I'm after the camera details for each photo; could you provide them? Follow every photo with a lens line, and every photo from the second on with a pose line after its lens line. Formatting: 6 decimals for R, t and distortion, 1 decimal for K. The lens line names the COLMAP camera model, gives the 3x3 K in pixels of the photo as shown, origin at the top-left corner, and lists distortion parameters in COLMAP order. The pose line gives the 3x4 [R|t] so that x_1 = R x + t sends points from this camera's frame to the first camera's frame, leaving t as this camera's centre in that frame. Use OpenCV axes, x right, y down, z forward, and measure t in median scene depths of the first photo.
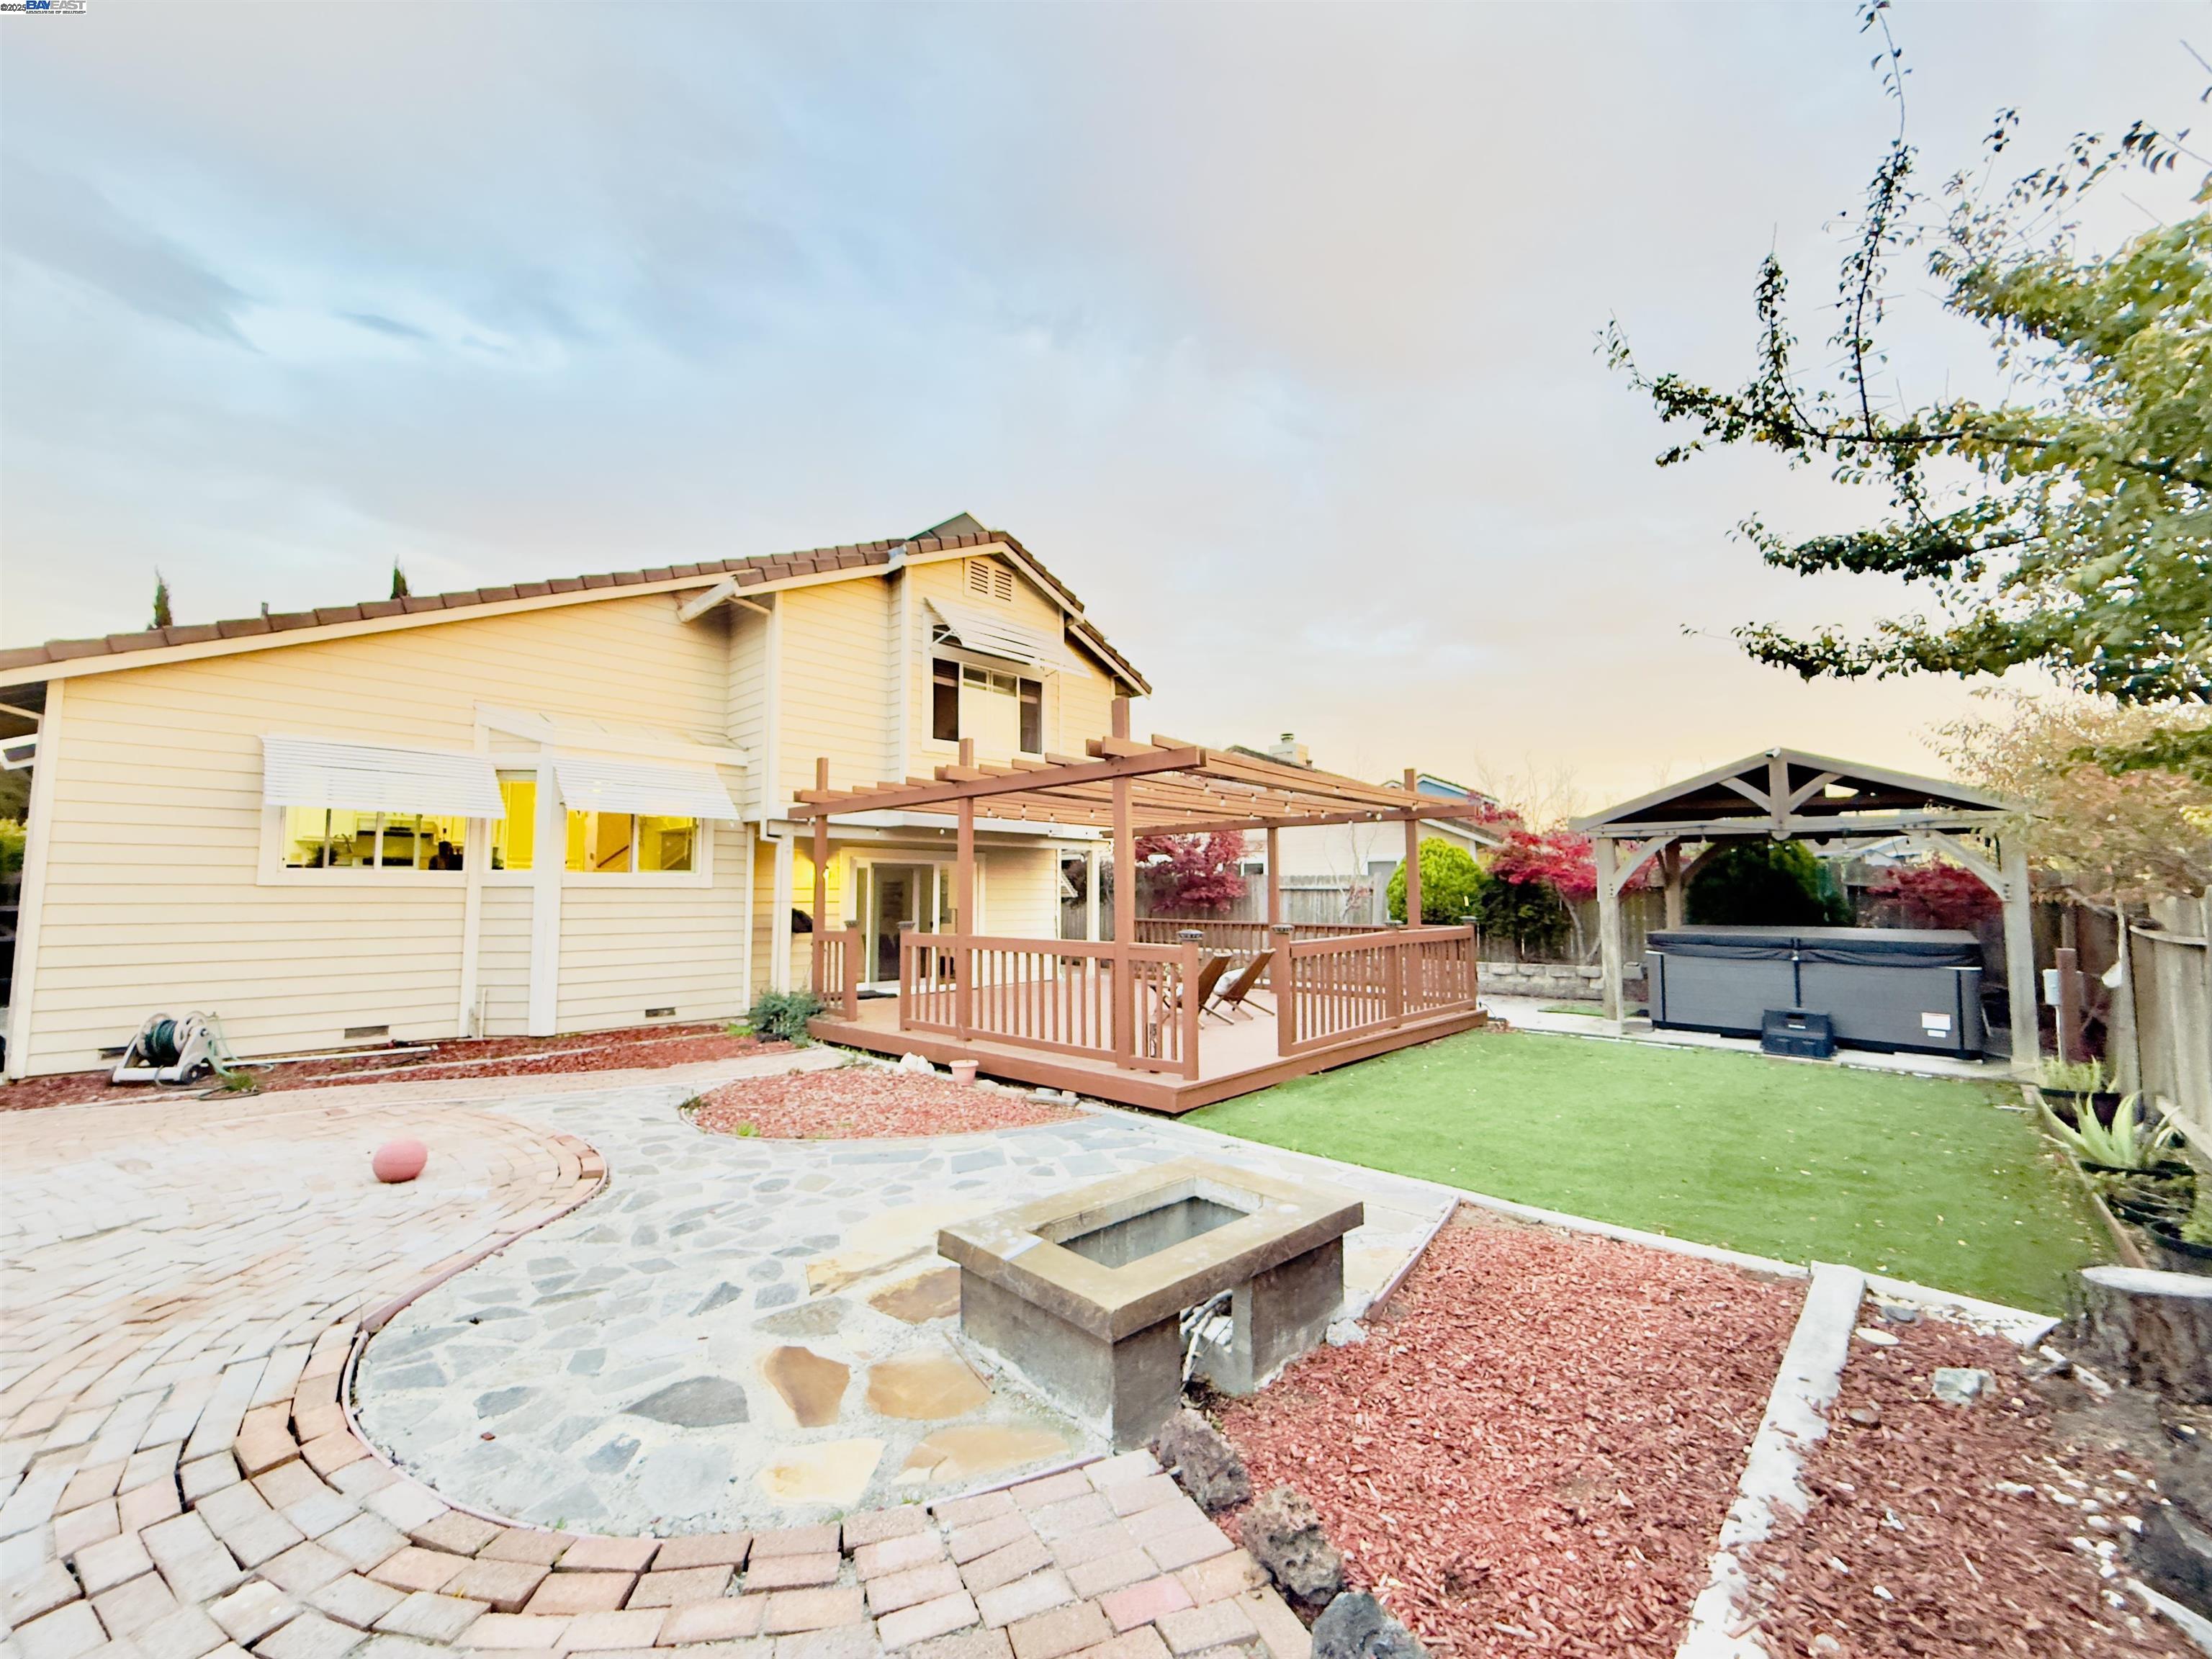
lens RADIAL K [[880.6, 0, 1095.9], [0, 880.6, 831.5], [0, 0, 1]] dist [-0.003474, 0.000977]
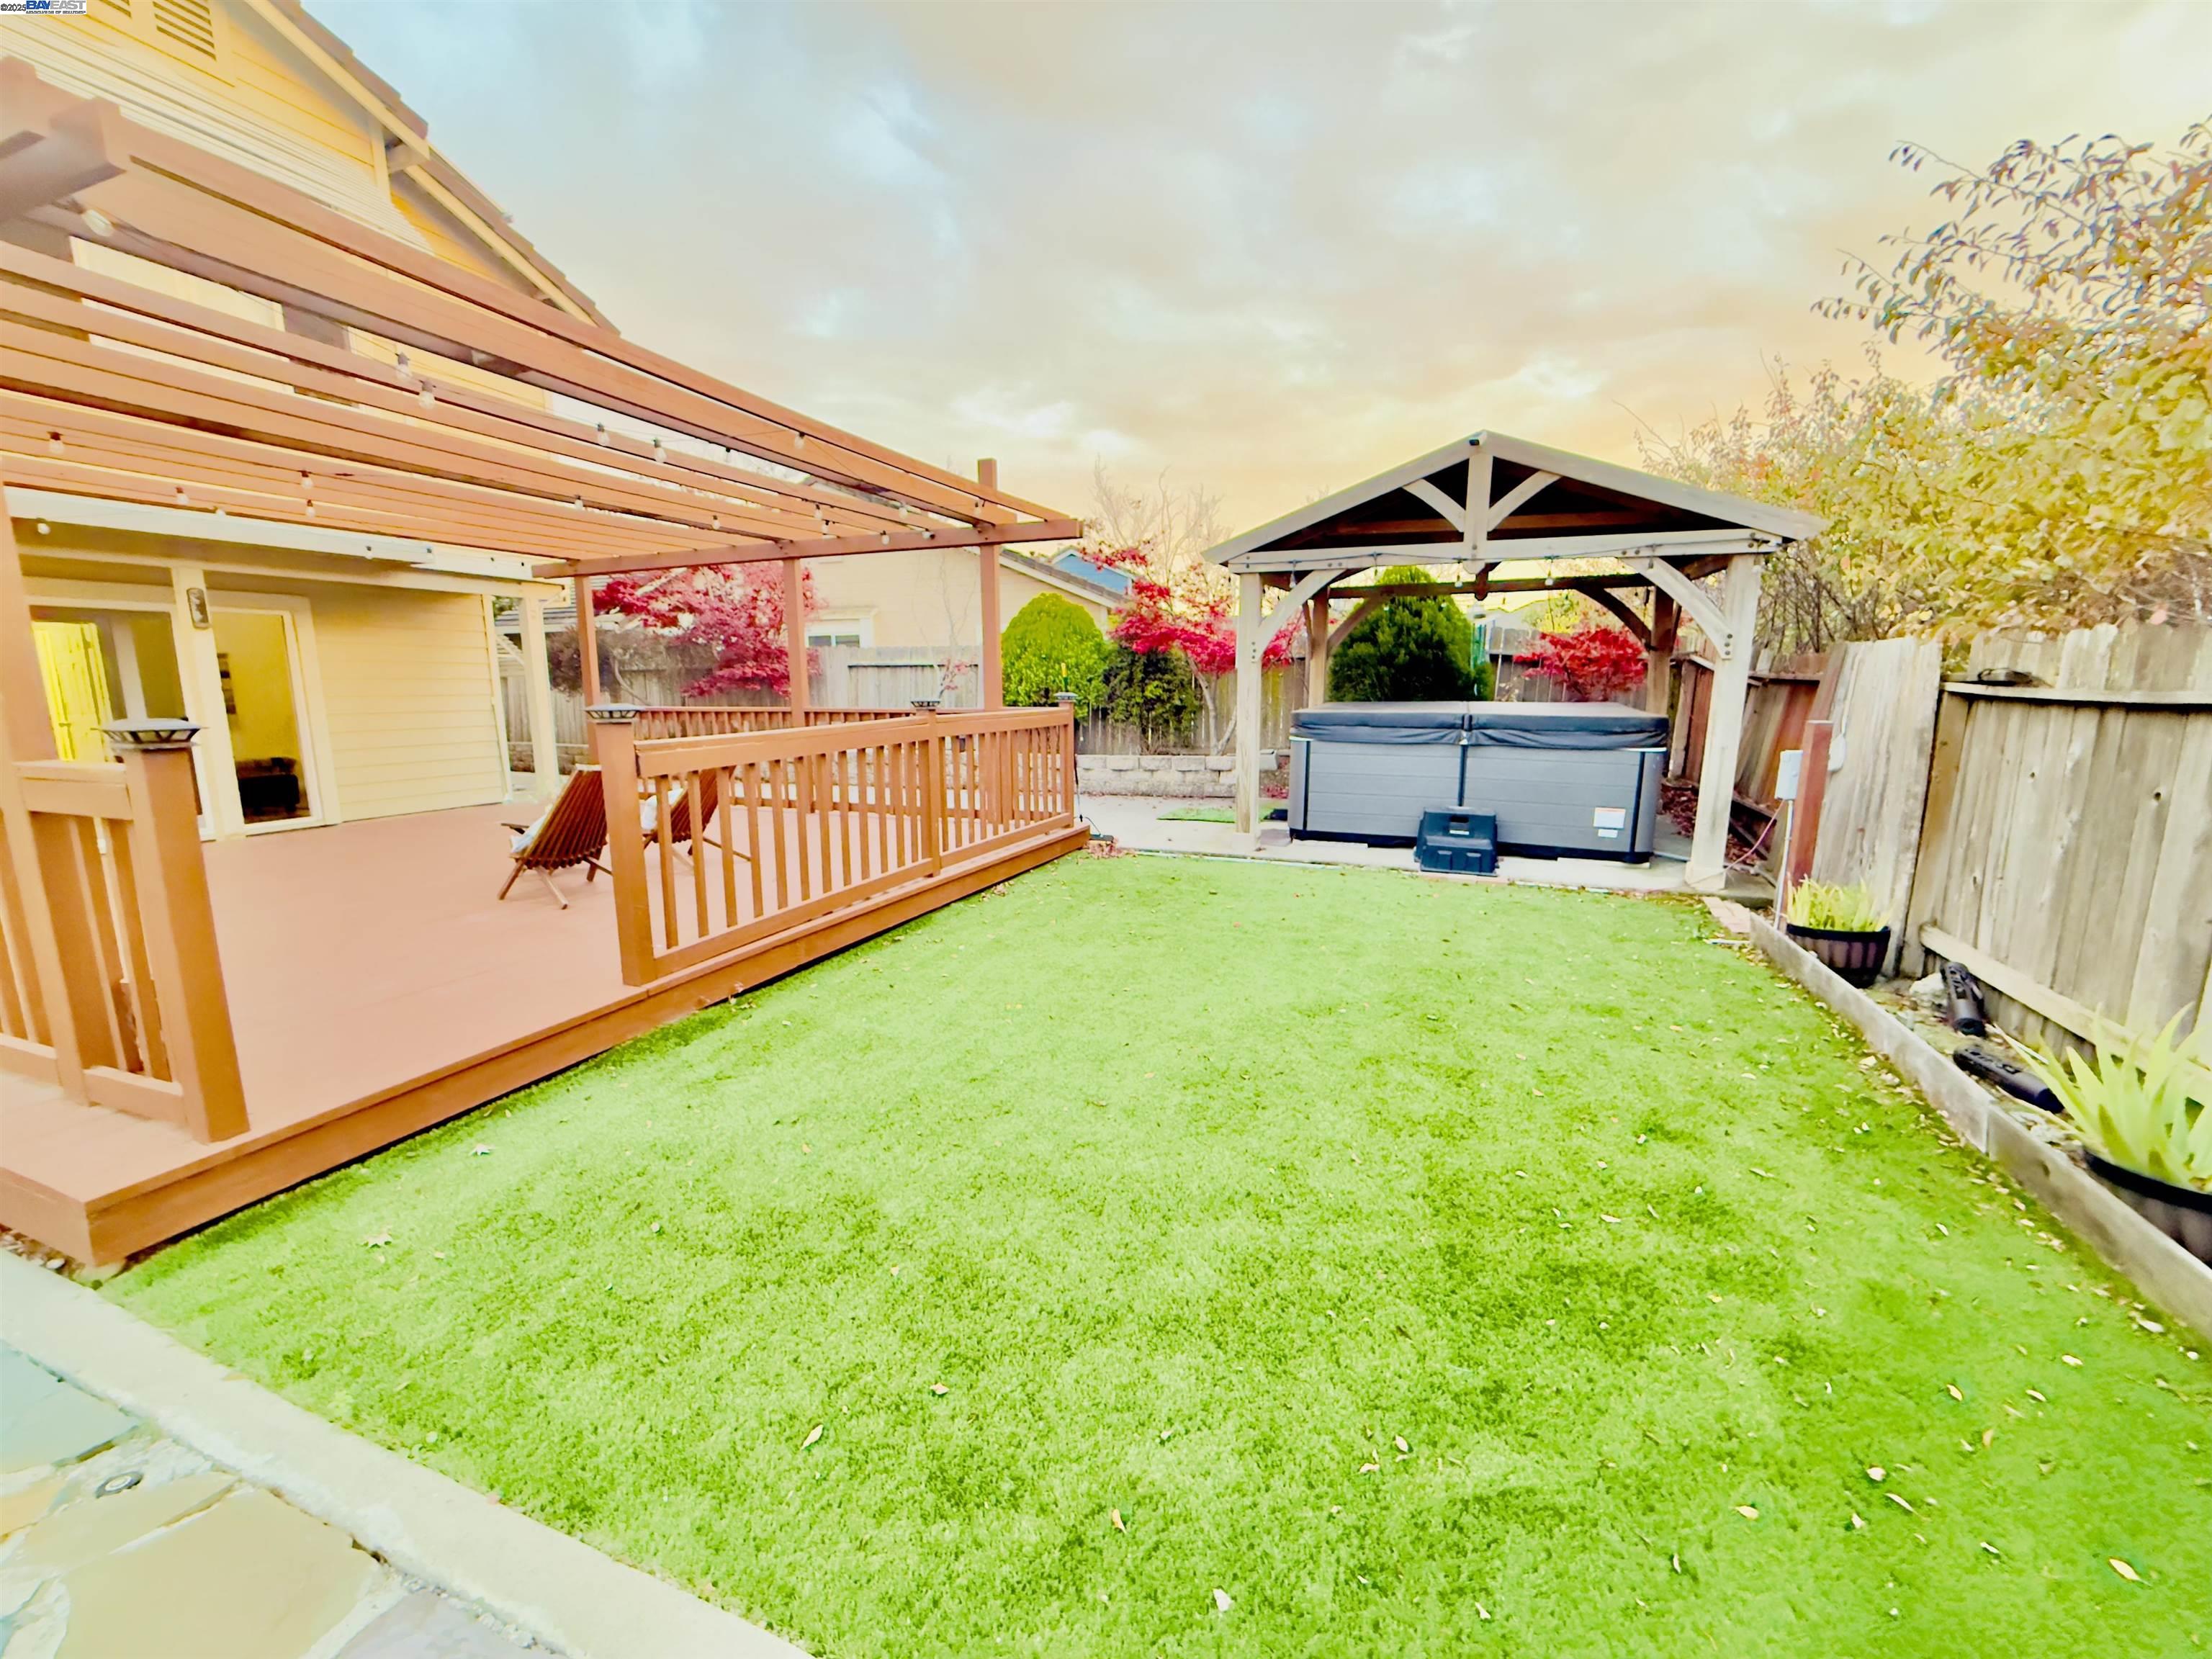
lens RADIAL K [[880.6, 0, 1091.9], [0, 880.6, 832.3], [0, 0, 1]] dist [-0.003474, 0.000977]
pose [[0.935104, -0.065441, 0.348280, 0.187580], [-0.018283, 0.972583, 0.231835, 0.041227], [-0.353902, -0.223158, 0.908270, 0.333326]]
